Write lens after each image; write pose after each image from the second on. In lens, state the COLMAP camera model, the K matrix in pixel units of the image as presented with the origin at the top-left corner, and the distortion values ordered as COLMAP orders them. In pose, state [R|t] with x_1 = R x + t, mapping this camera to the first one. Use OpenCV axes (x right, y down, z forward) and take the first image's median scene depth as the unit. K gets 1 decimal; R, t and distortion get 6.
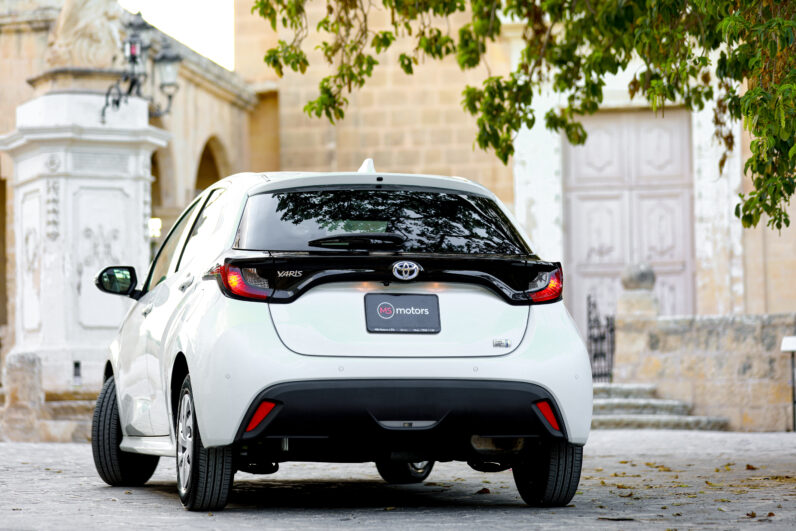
lens RADIAL K [[2423.7, 0, 398.0], [0, 2423.7, 265.5], [0, 0, 1]] dist [-0.069838, -0.171024]
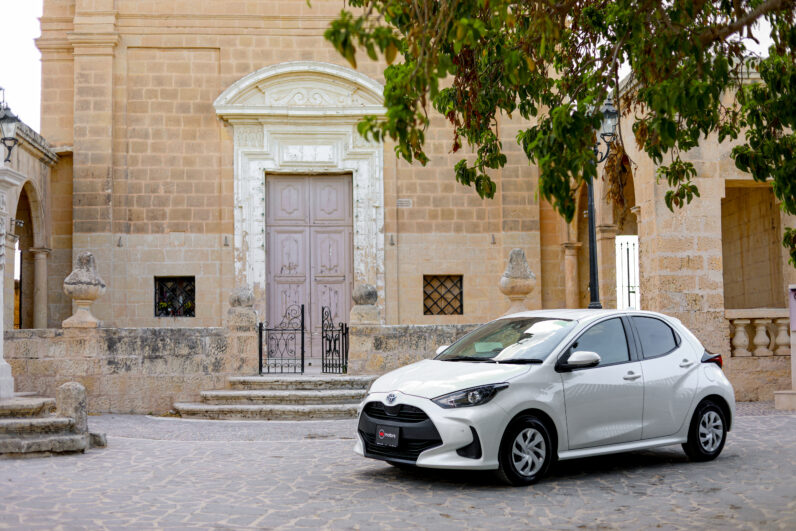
lens RADIAL K [[1144.7, 0, 398.0], [0, 1144.7, 265.5], [0, 0, 1]] dist [-0.090747, -0.088900]
pose [[0.961158, 0.019770, 0.275288, -0.048420], [-0.022303, 0.999733, 0.006076, -0.012928], [-0.275095, -0.011980, 0.961343, 0.297263]]
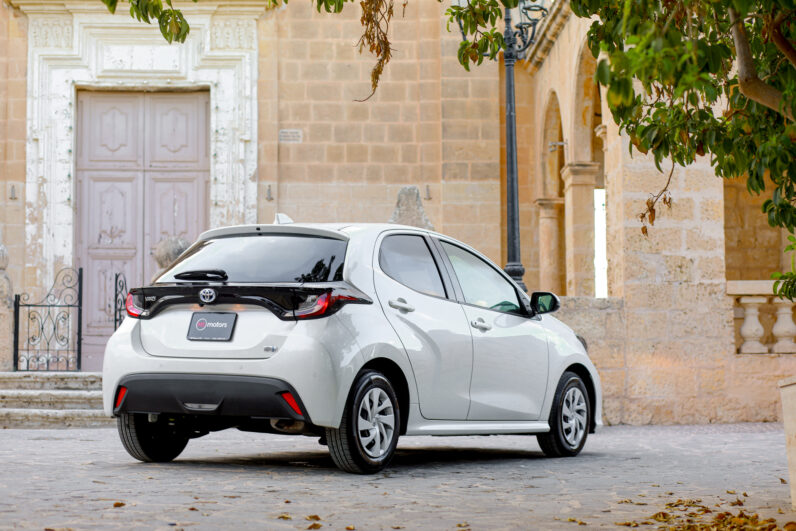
lens RADIAL K [[1874.7, 0, 398.0], [0, 1874.7, 265.5], [0, 0, 1]] dist [-0.125373, -0.587369]
pose [[0.964592, 0.030416, 0.261989, -0.002212], [-0.029333, 0.999537, -0.008044, 0.009688], [-0.262112, 0.000074, 0.965037, 0.243641]]
